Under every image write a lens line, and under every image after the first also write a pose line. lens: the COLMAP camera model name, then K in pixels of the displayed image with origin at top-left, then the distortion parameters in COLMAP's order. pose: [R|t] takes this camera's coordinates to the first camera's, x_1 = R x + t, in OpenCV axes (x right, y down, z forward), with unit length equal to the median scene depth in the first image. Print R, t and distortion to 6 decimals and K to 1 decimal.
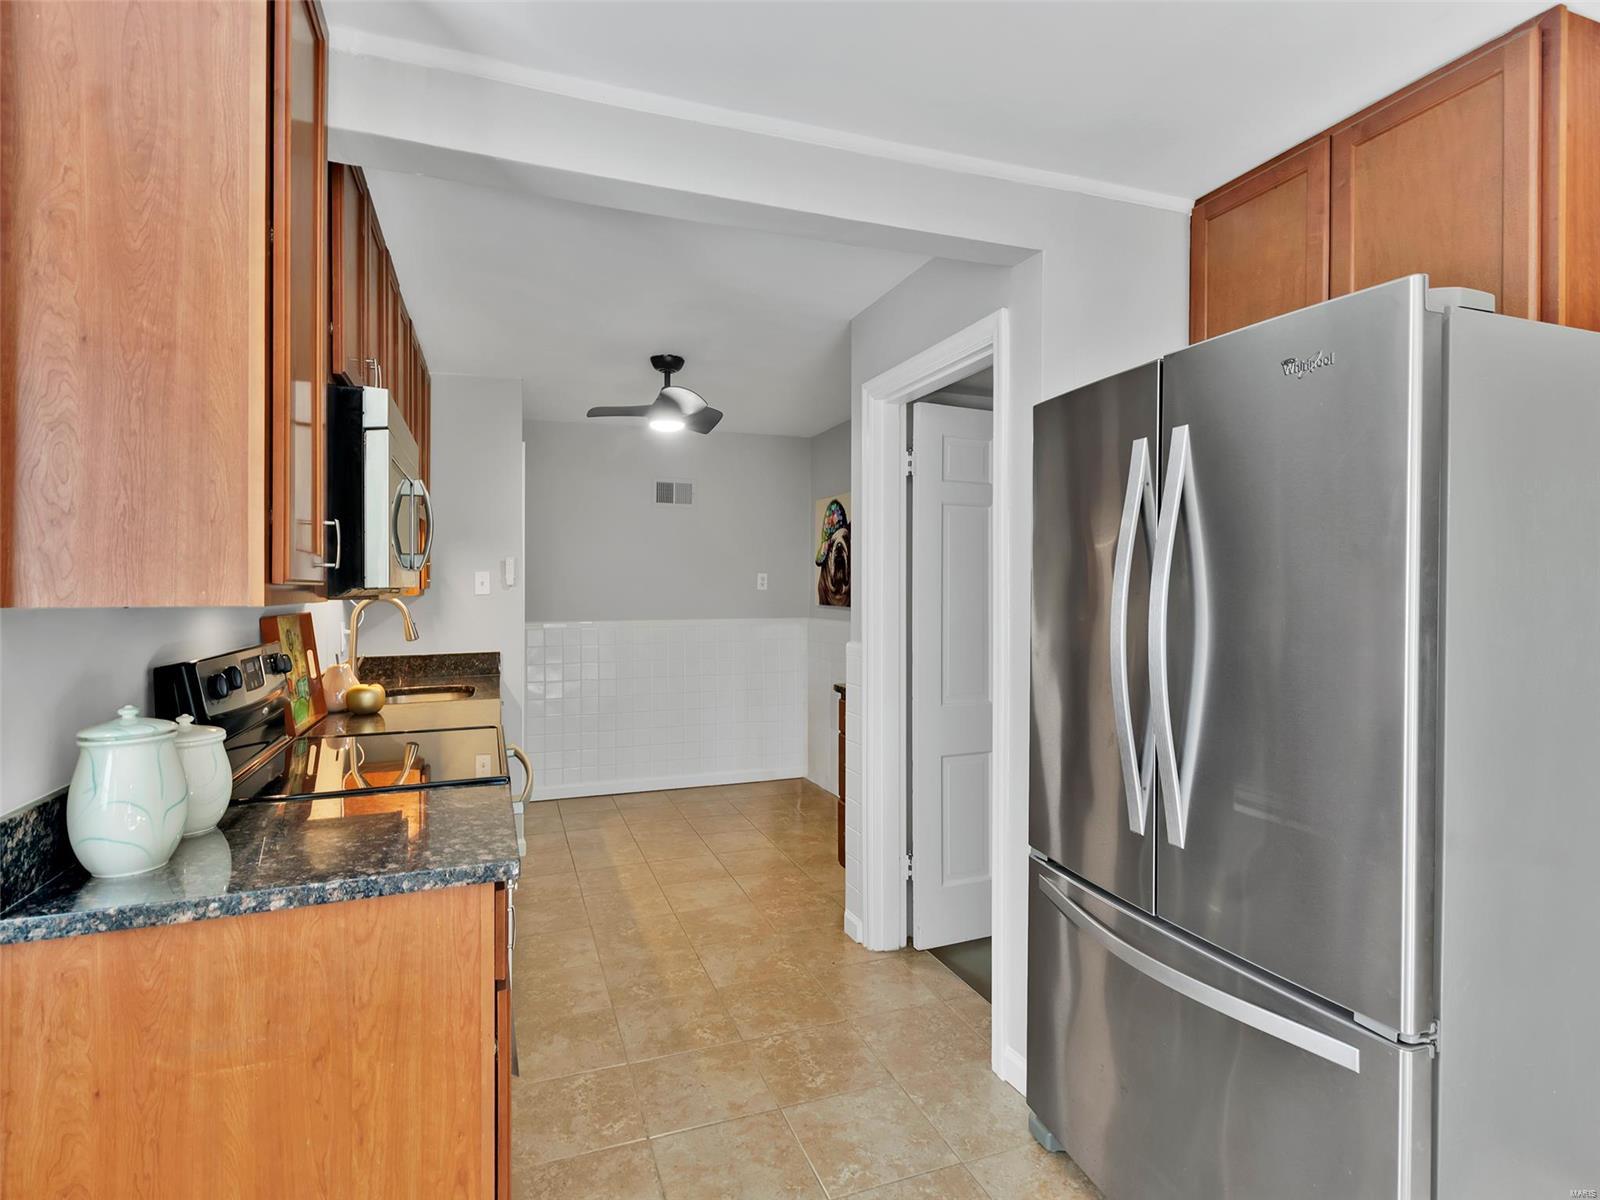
lens RADIAL K [[823.5, 0, 806.9], [0, 823.5, 593.7], [0, 0, 1]] dist [0.009053, -0.002281]
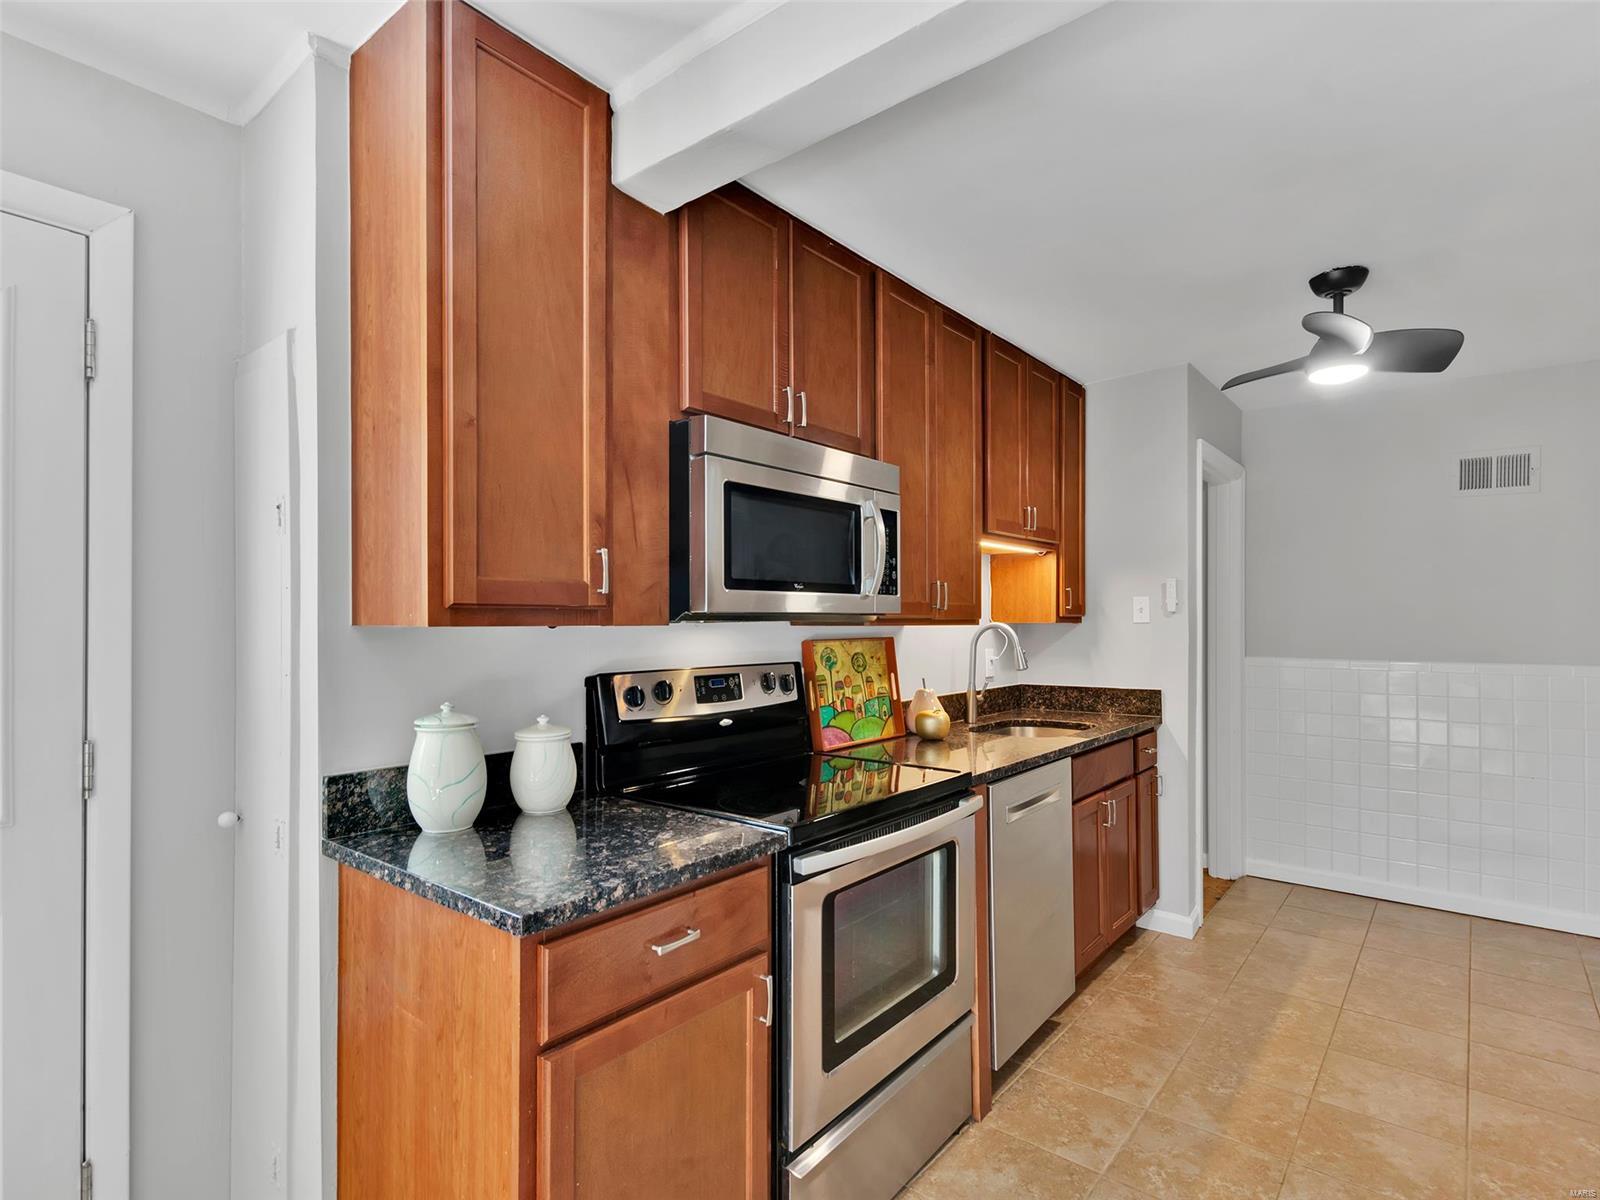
lens RADIAL K [[823.5, 0, 832.0], [0, 823.5, 622.3], [0, 0, 1]] dist [0.009053, -0.002281]
pose [[0.504892, 0.006378, -0.863159, 0.210901], [-0.007402, 0.999968, 0.003060, 0.000332], [0.863151, 0.004844, 0.504923, 0.303037]]
